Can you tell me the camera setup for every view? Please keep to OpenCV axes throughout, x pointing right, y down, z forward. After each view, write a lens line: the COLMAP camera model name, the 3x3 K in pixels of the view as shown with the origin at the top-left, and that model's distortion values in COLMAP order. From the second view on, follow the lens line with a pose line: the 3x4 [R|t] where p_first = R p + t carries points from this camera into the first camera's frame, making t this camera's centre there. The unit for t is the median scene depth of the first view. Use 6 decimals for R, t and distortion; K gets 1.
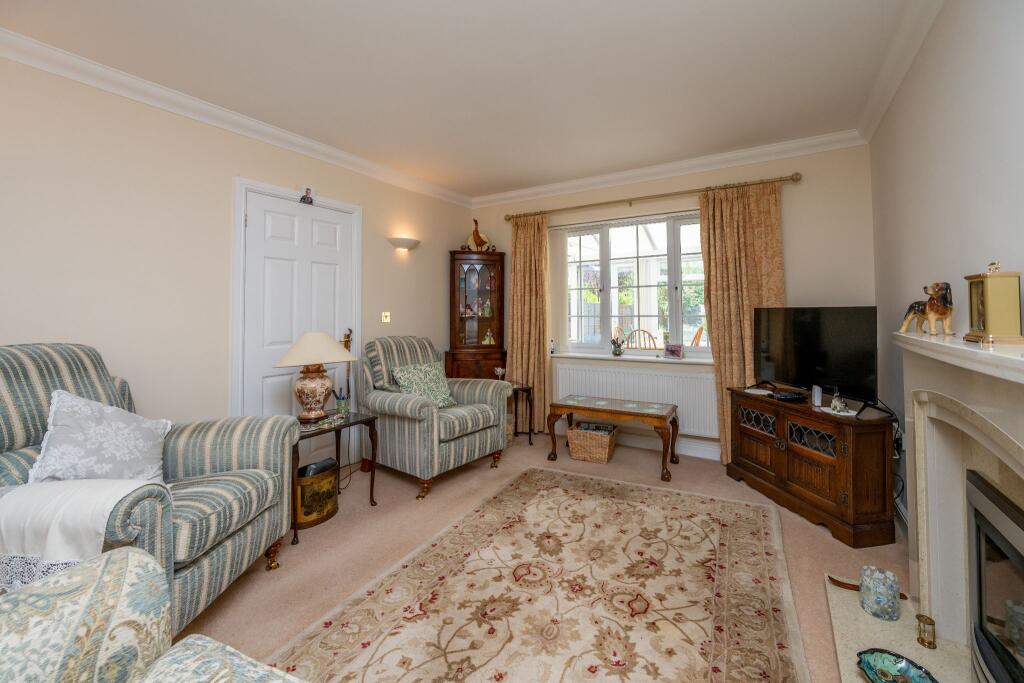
lens RADIAL K [[410.4, 0, 512.0], [0, 410.4, 303.3], [0, 0, 1]] dist [-0.000214, 0.000047]
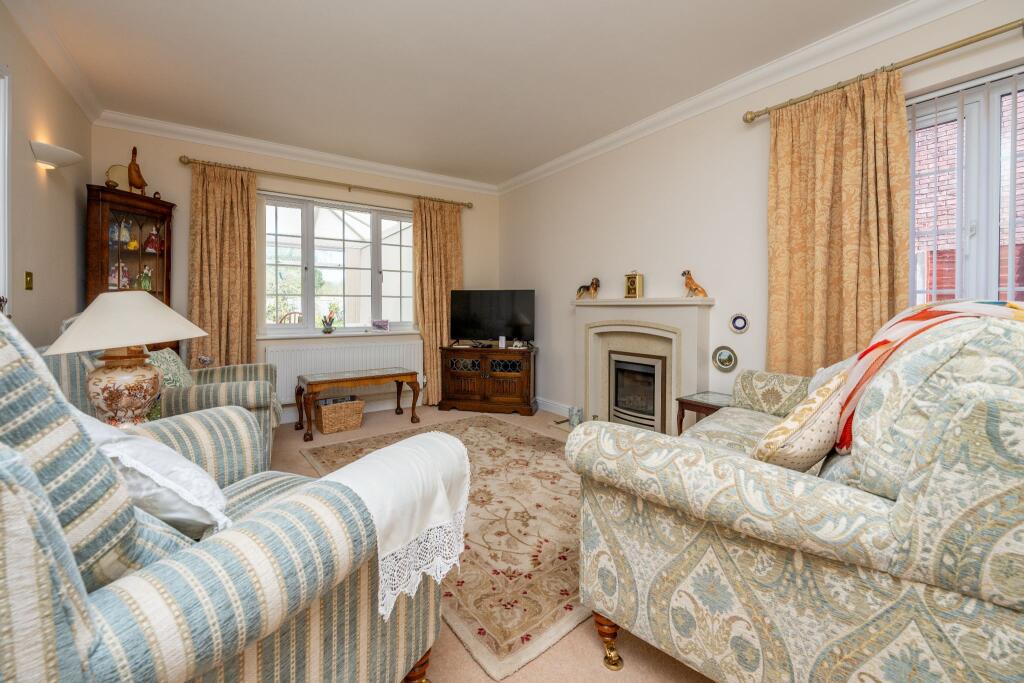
lens RADIAL K [[419.6, 0, 511.6], [0, 419.6, 311.9], [0, 0, 1]] dist [-0.000809, -0.000019]
pose [[0.432855, -0.000475, 0.901464, -0.592898], [-0.025220, 0.999602, 0.012637, 0.059070], [-0.901111, -0.028205, 0.432670, 0.163270]]
